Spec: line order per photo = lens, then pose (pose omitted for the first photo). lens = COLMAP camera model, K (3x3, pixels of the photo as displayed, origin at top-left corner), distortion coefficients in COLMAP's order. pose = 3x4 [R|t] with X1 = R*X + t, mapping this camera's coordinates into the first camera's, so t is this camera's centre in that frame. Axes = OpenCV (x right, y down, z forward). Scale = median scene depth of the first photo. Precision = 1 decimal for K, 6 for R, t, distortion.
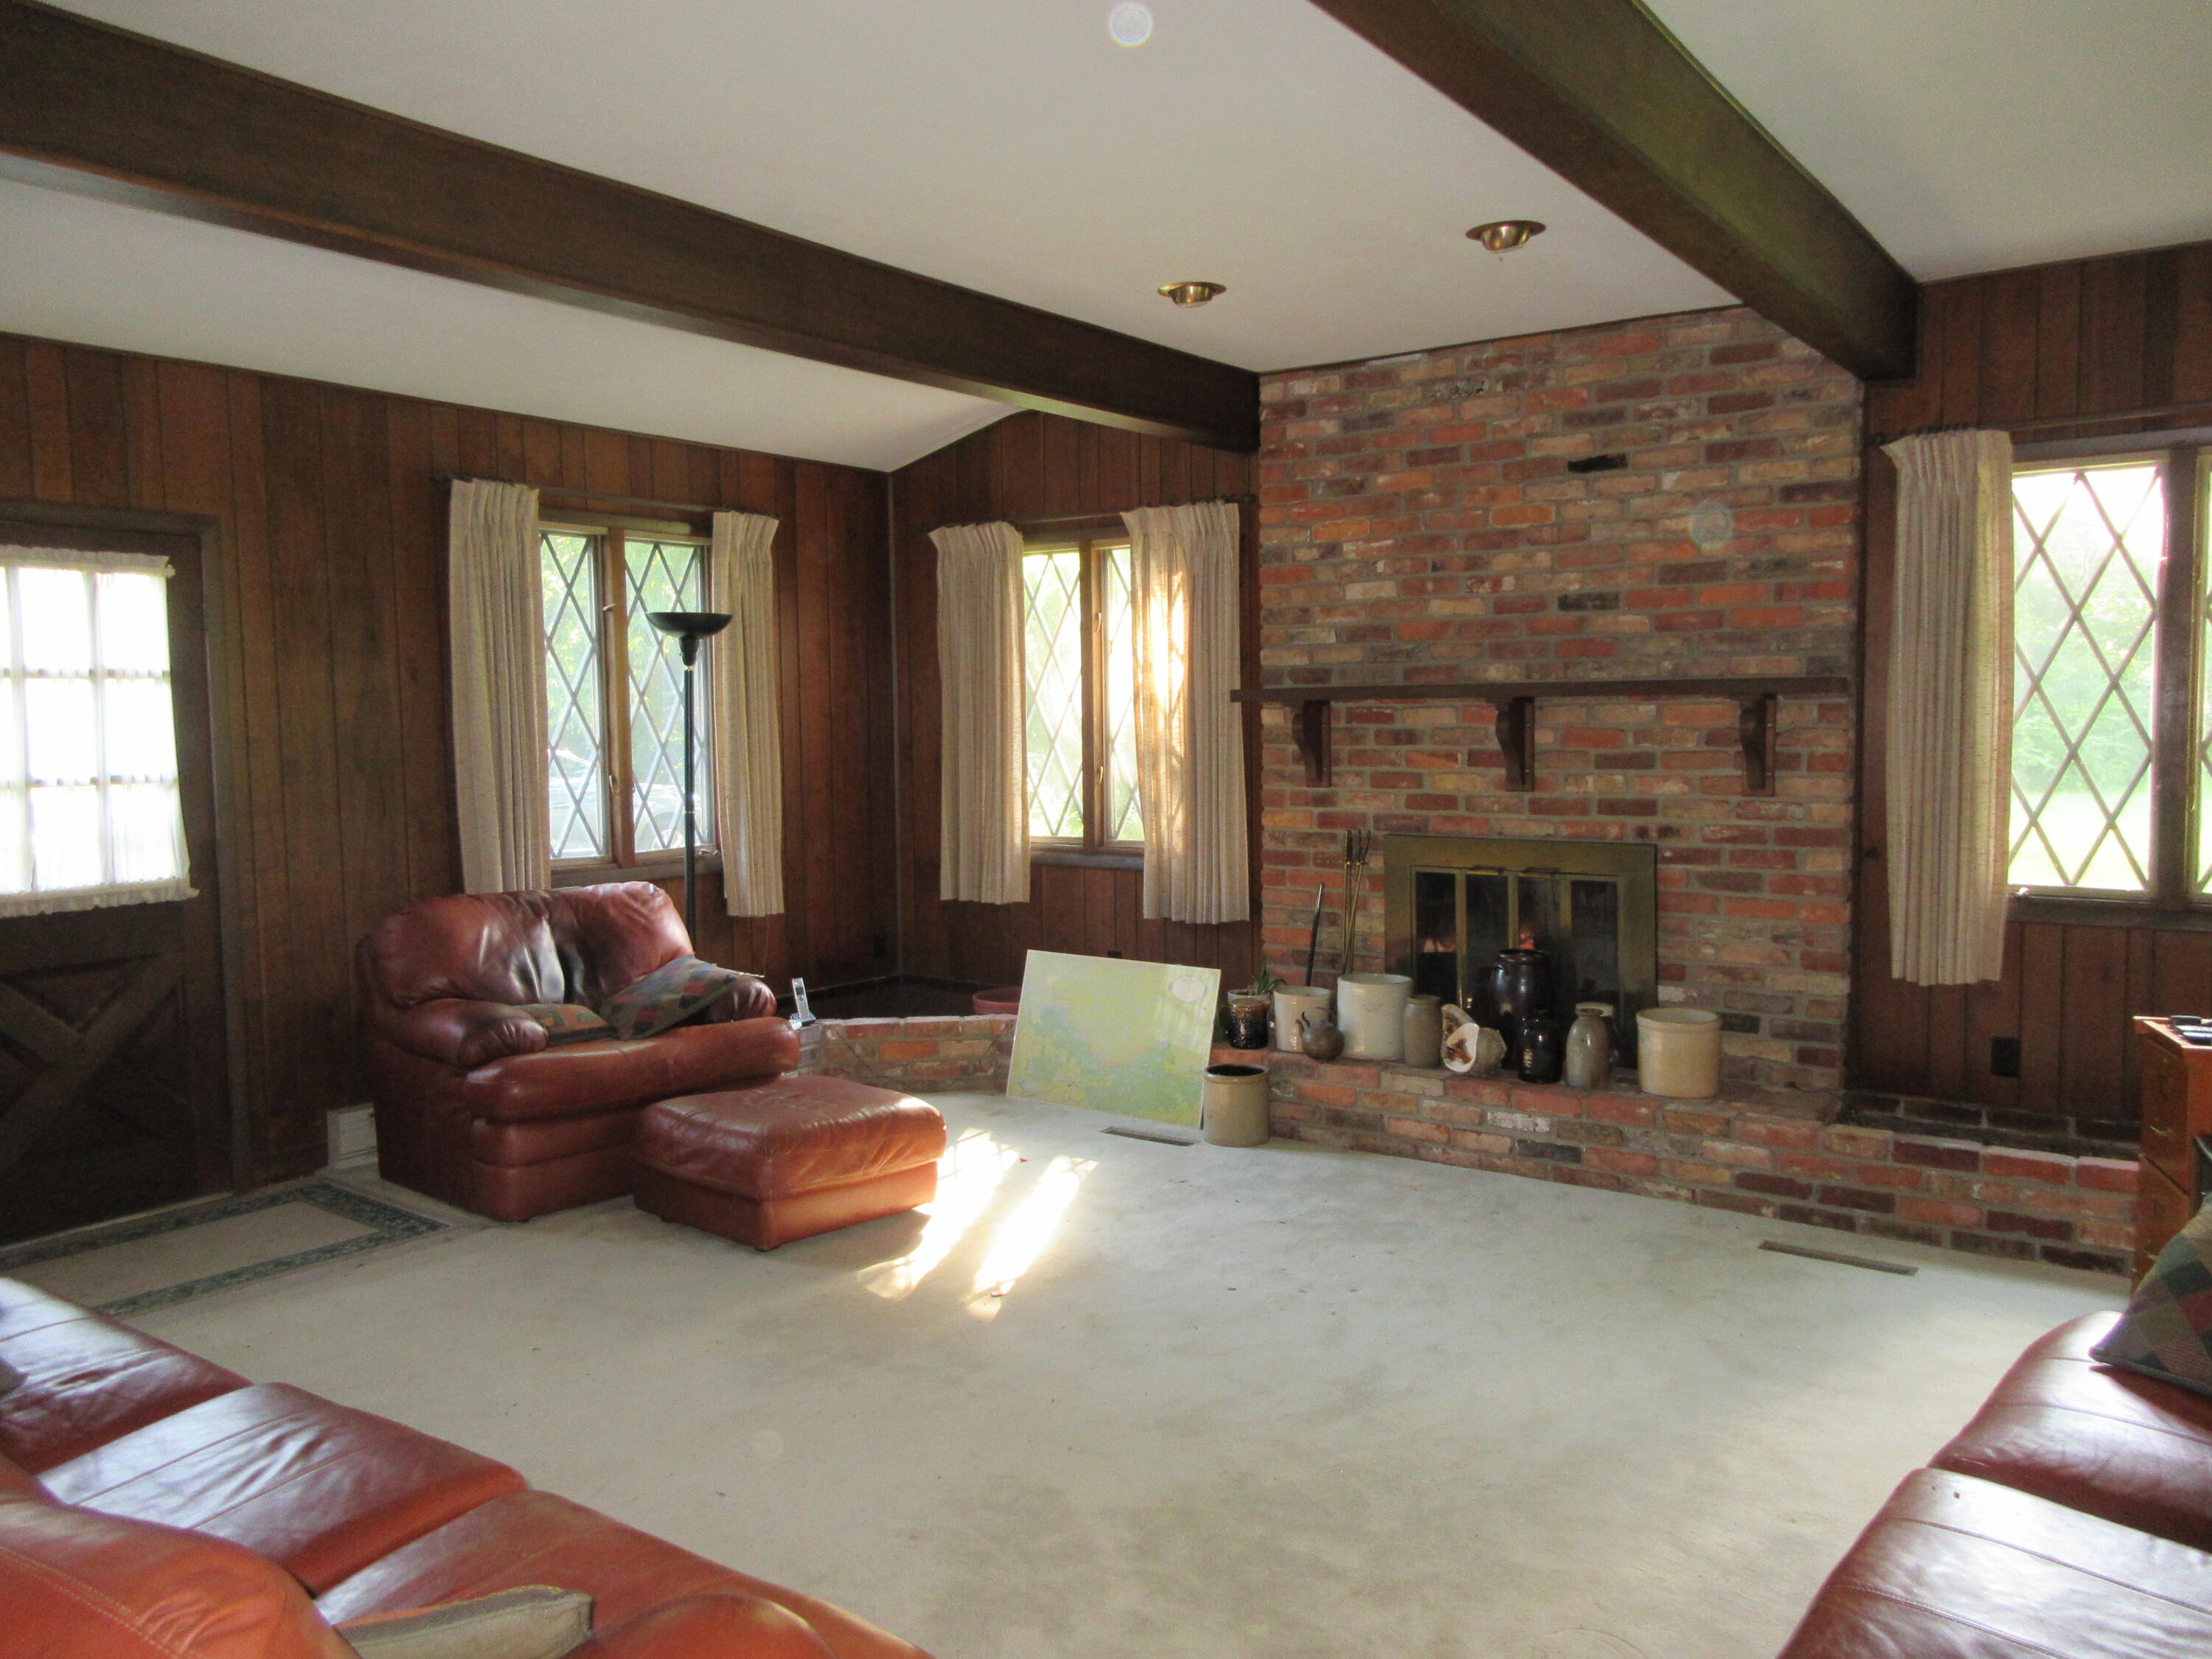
lens RADIAL K [[1656.6, 0, 1104.2], [0, 1656.6, 829.2], [0, 0, 1]] dist [0.009524, 0.000809]
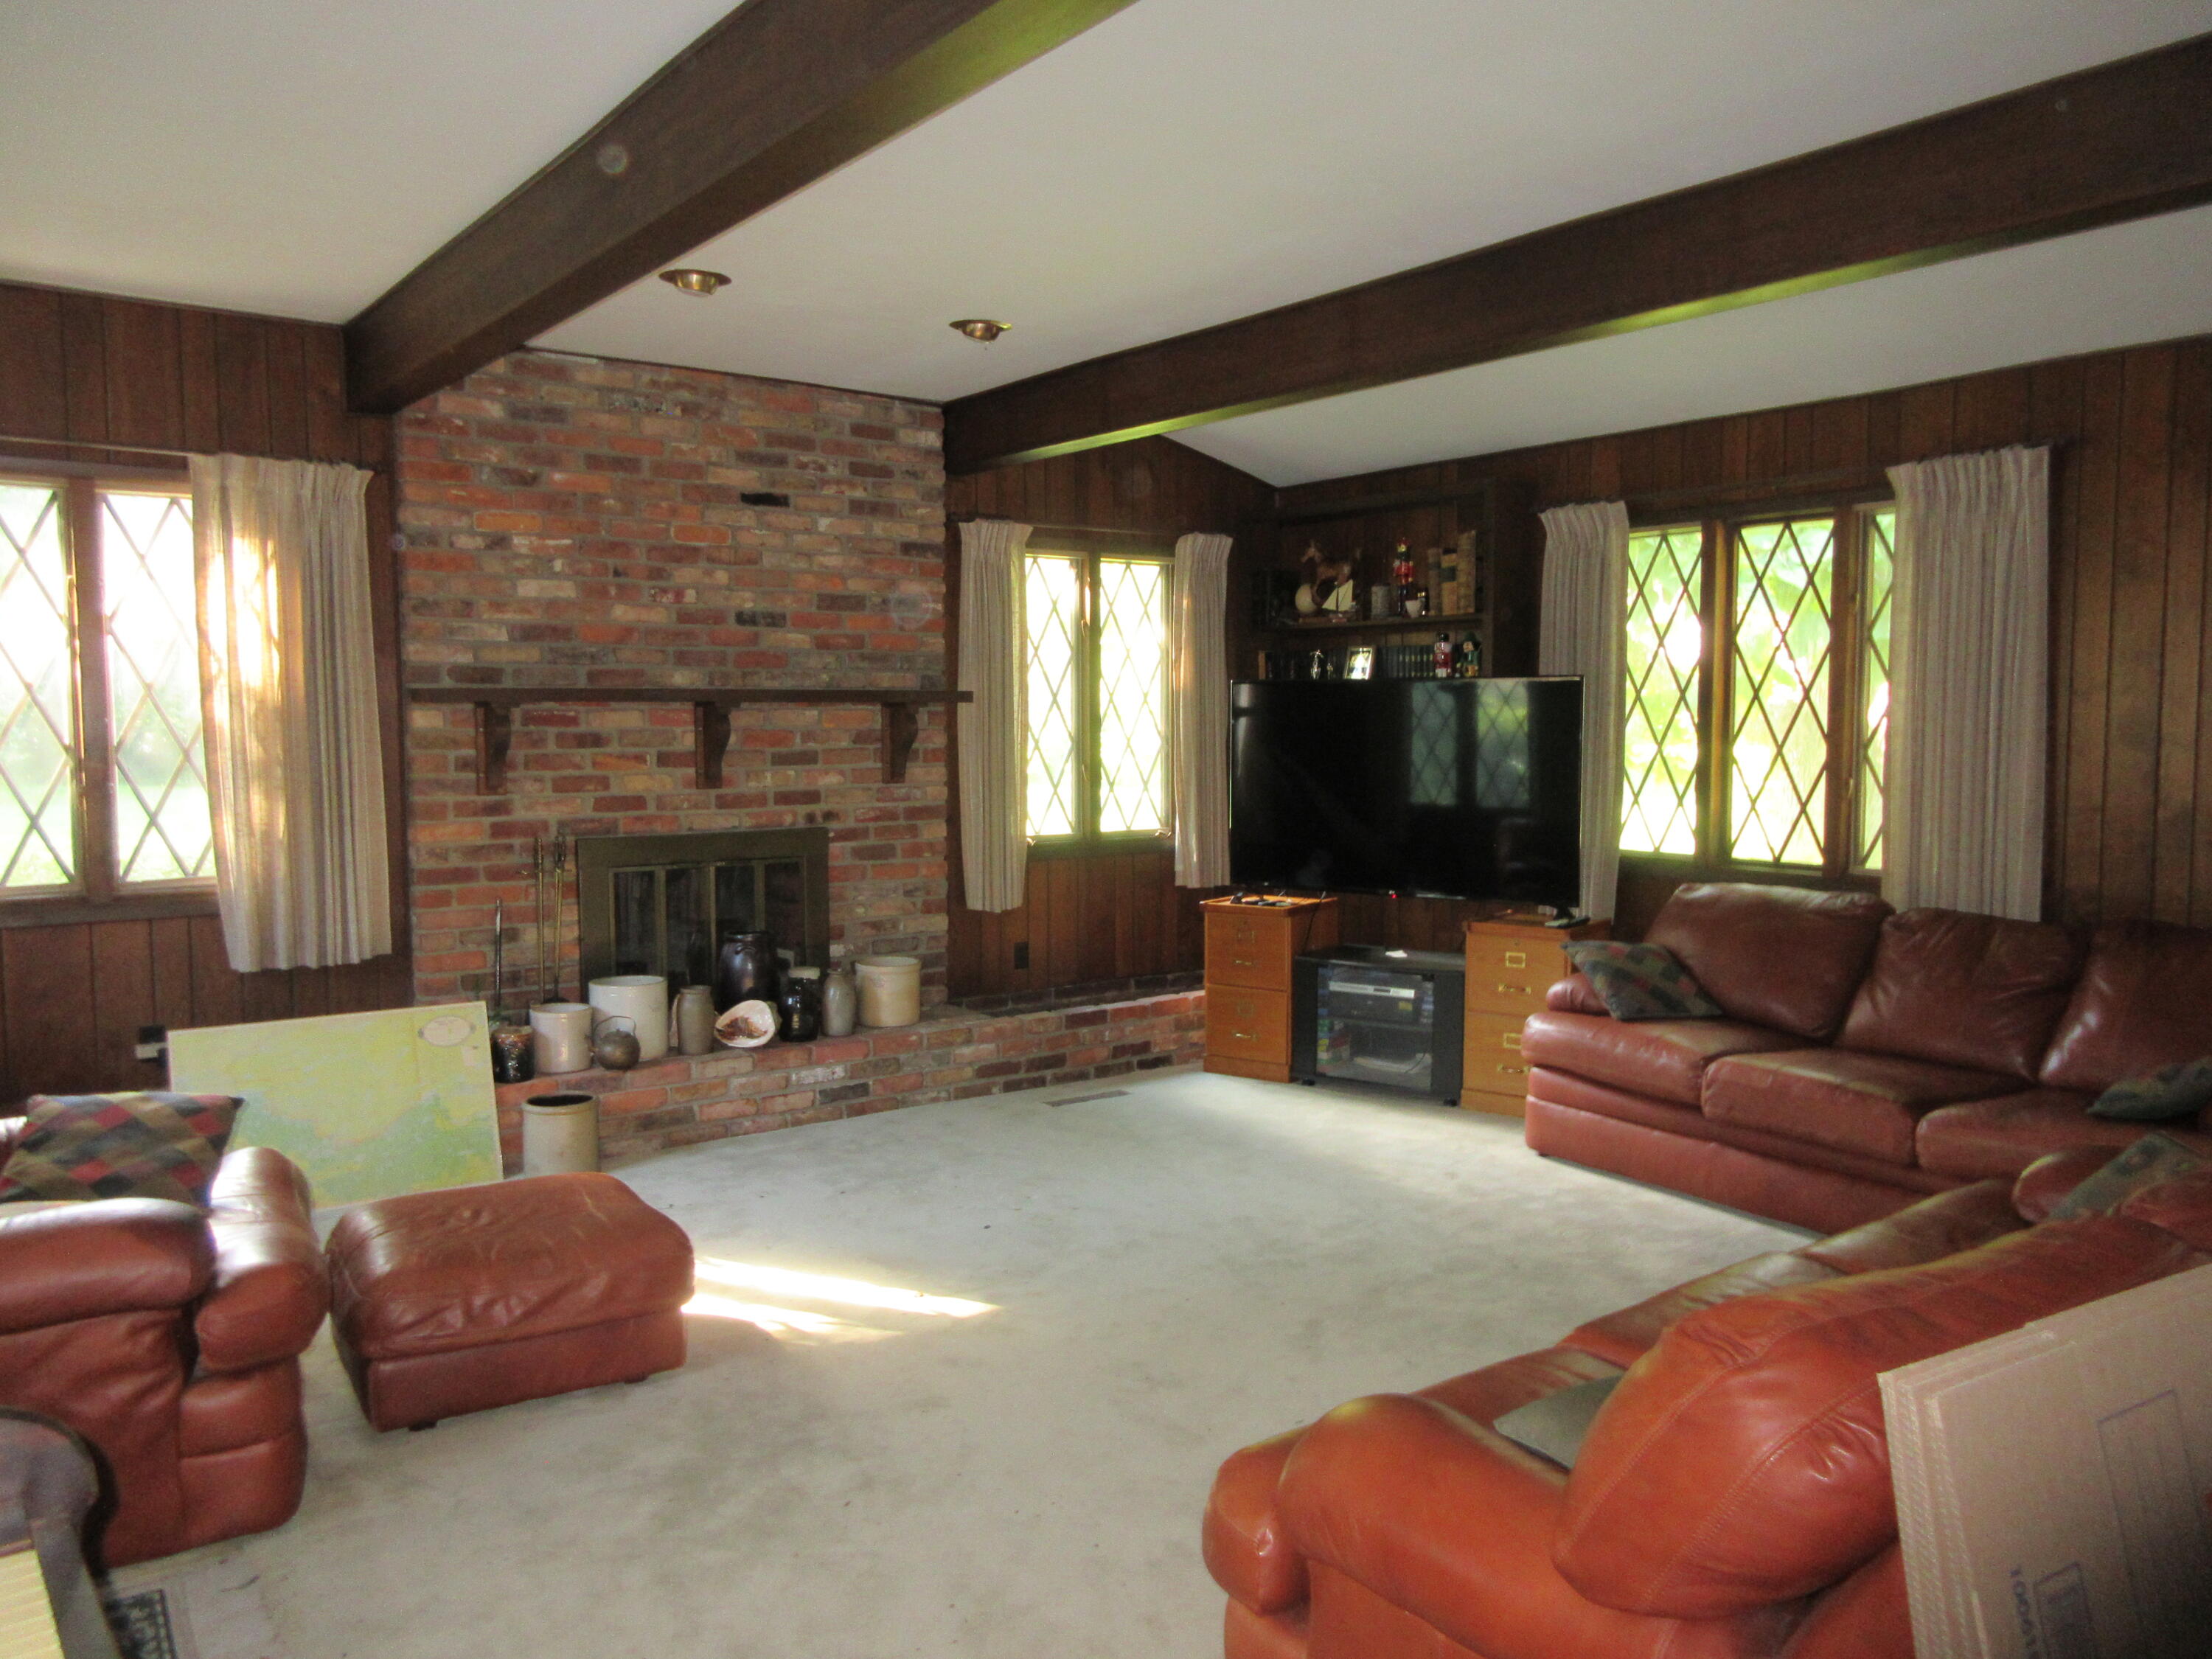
lens RADIAL K [[1656.6, 0, 1164.9], [0, 1656.6, 825.0], [0, 0, 1]] dist [0.009524, 0.000809]
pose [[0.288627, -0.059613, 0.955584, -0.735670], [0.060976, 0.997178, 0.043791, -0.029763], [-0.955498, 0.045629, 0.291447, 0.416876]]
